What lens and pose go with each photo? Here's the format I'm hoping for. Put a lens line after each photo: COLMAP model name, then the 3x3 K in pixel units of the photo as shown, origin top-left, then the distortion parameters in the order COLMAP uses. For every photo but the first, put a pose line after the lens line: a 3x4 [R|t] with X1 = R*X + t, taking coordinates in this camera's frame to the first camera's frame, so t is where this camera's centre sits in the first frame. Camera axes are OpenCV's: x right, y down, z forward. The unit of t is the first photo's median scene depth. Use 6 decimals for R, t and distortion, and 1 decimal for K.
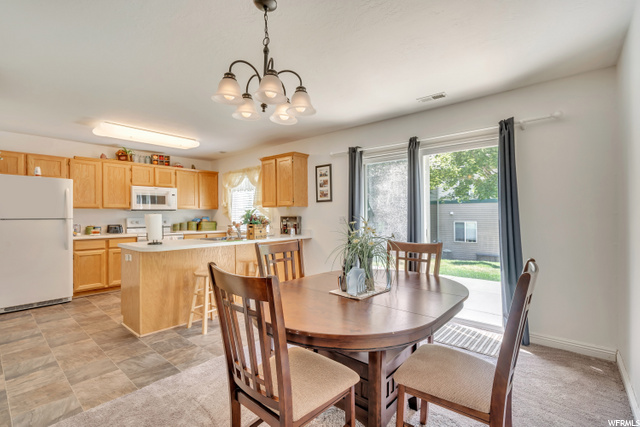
lens RADIAL K [[293.4, 0, 319.9], [0, 293.4, 219.2], [0, 0, 1]] dist [-0.002430, 0.002198]
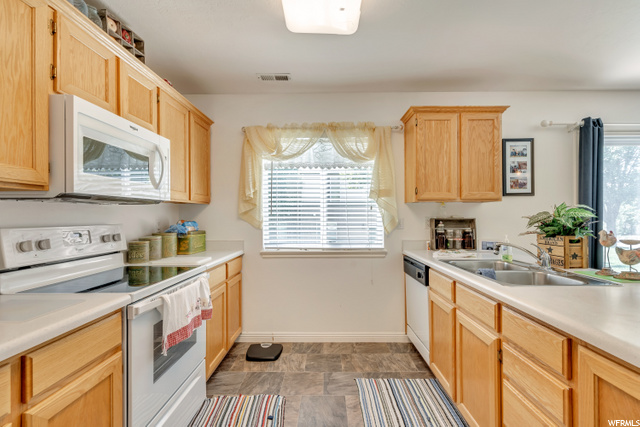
lens RADIAL K [[293.4, 0, 325.2], [0, 293.4, 215.0], [0, 0, 1]] dist [-0.002430, 0.002198]
pose [[0.767896, 0.003611, 0.640565, -0.655628], [0.010511, 0.999778, -0.018237, -0.008970], [-0.640489, 0.020737, 0.767688, 0.708516]]
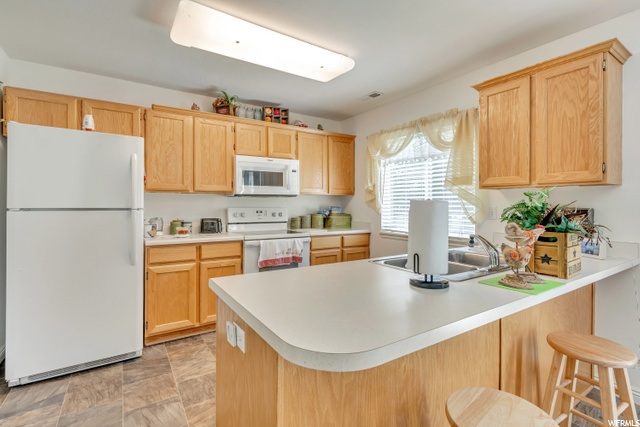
lens RADIAL K [[293.4, 0, 317.4], [0, 293.4, 212.4], [0, 0, 1]] dist [-0.002430, 0.002198]
pose [[0.962152, 0.015051, -0.272097, -0.323739], [-0.011654, 0.999833, 0.014099, -0.006087], [0.272264, -0.010394, 0.962166, 0.478953]]
